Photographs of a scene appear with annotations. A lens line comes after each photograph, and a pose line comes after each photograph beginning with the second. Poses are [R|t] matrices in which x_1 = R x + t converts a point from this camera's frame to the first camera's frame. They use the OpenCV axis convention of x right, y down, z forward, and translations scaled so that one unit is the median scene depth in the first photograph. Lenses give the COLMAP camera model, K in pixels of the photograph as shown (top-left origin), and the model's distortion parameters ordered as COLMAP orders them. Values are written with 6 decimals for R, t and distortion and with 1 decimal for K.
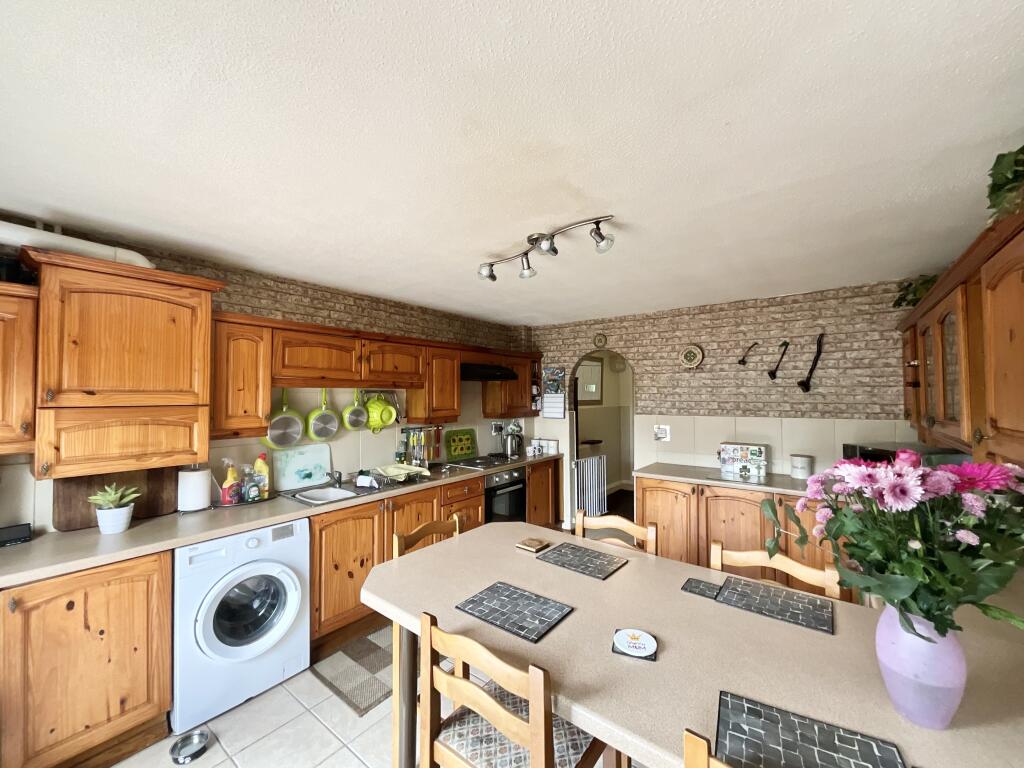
lens RADIAL K [[410.4, 0, 509.7], [0, 410.4, 386.2], [0, 0, 1]] dist [-0.002064, -0.000724]
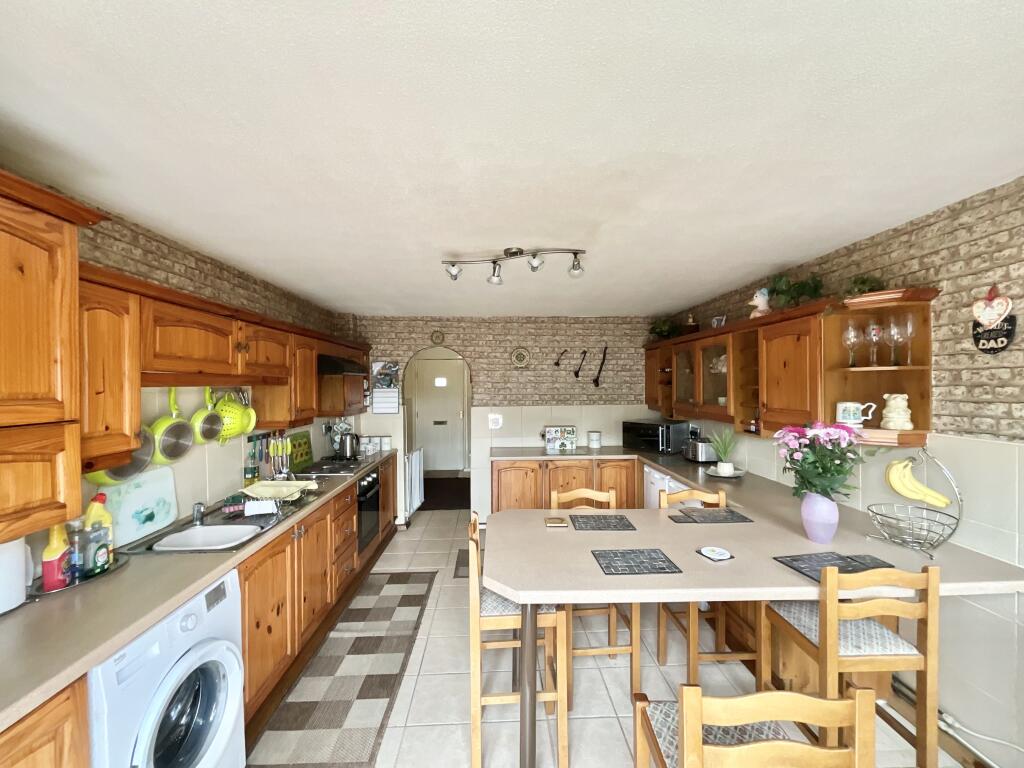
lens RADIAL K [[410.4, 0, 513.1], [0, 410.4, 385.5], [0, 0, 1]] dist [-0.002064, -0.000724]
pose [[0.760892, -0.004142, 0.648865, -0.426323], [-0.010759, 0.999762, 0.018998, -0.014430], [-0.648789, -0.021436, 0.760666, 0.102018]]
